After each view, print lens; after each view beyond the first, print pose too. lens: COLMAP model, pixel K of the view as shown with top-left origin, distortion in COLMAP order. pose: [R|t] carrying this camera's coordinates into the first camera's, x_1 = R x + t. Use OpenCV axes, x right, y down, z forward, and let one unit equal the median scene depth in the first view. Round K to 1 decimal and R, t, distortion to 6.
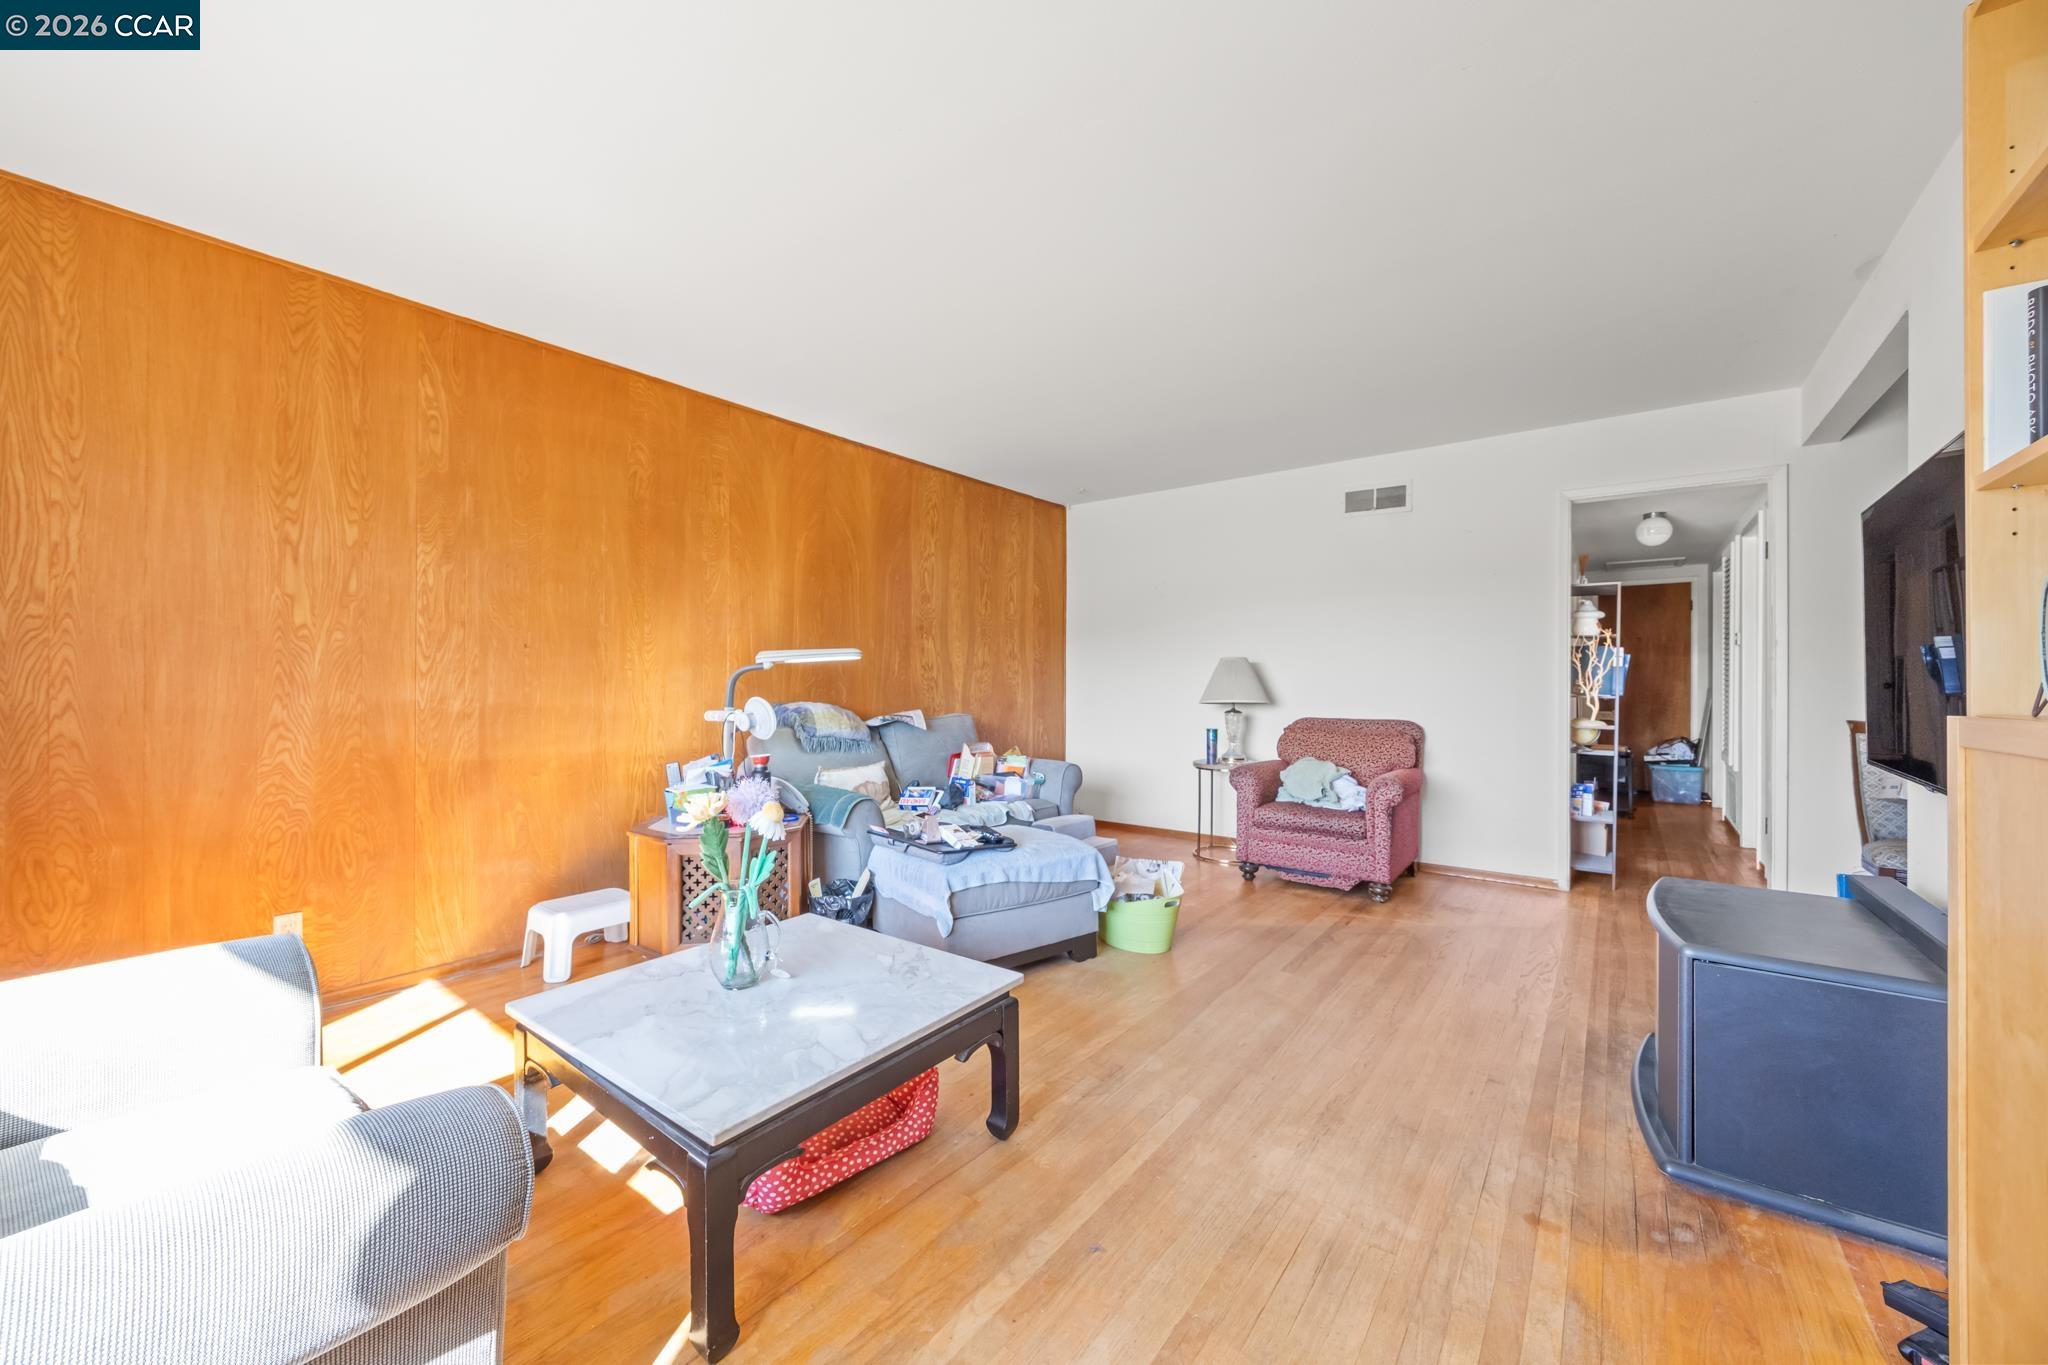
lens RADIAL K [[785.1, 0, 1024.0], [0, 785.1, 679.0], [0, 0, 1]] dist [-0.006728, 0.000109]
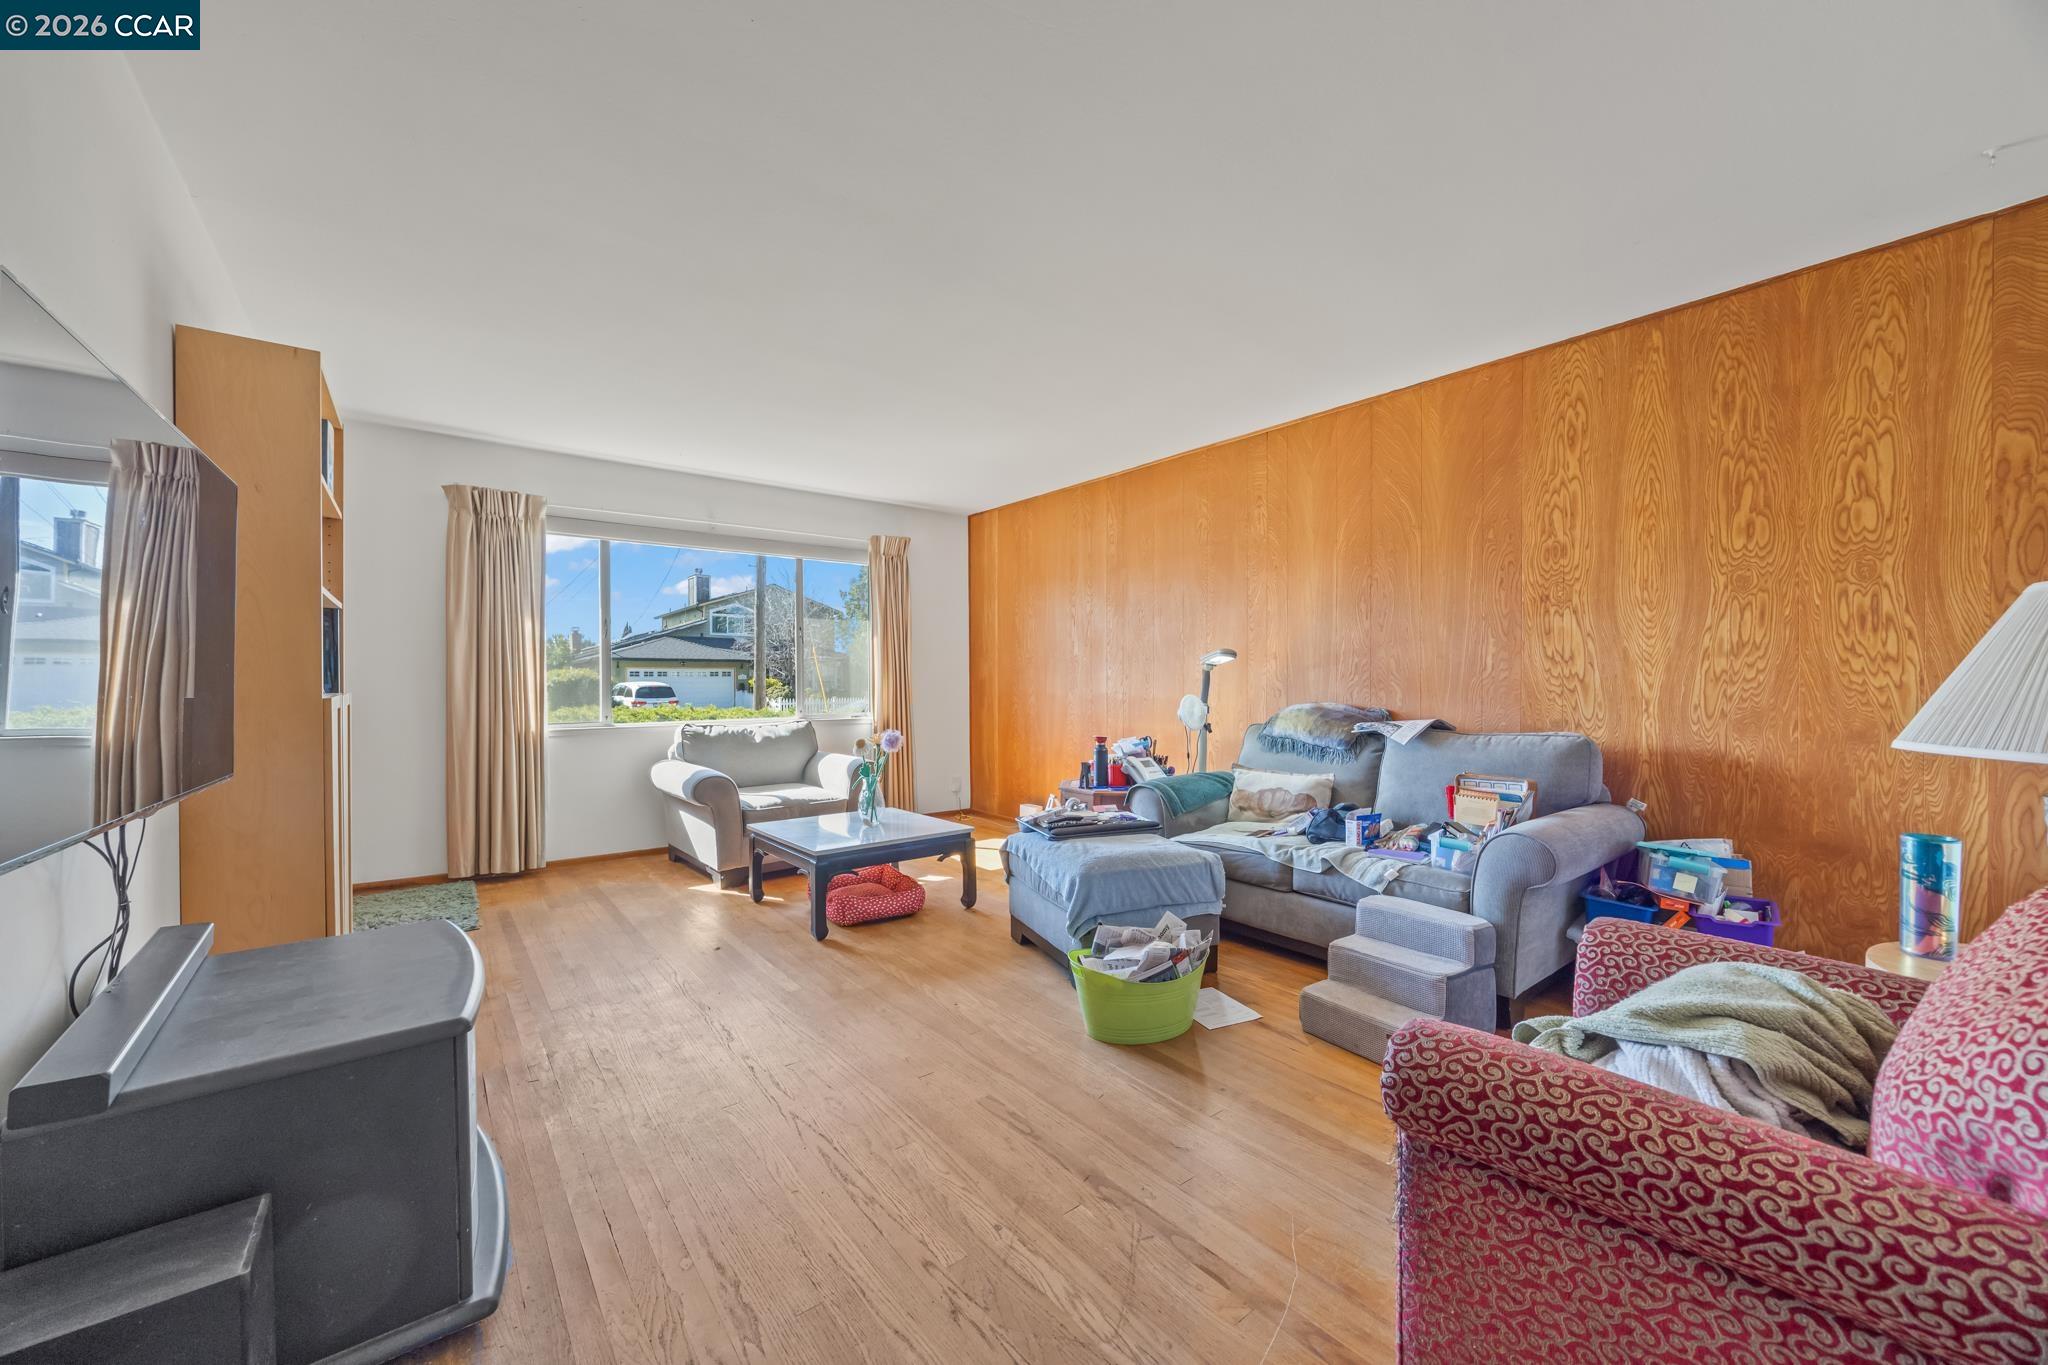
lens RADIAL K [[785.1, 0, 1024.4], [0, 785.1, 678.3], [0, 0, 1]] dist [-0.006728, 0.000109]
pose [[-0.255495, -0.004863, -0.966798, 0.785910], [0.005087, 0.999967, -0.006374, 0.004341], [0.966797, -0.006546, -0.255462, 0.954875]]
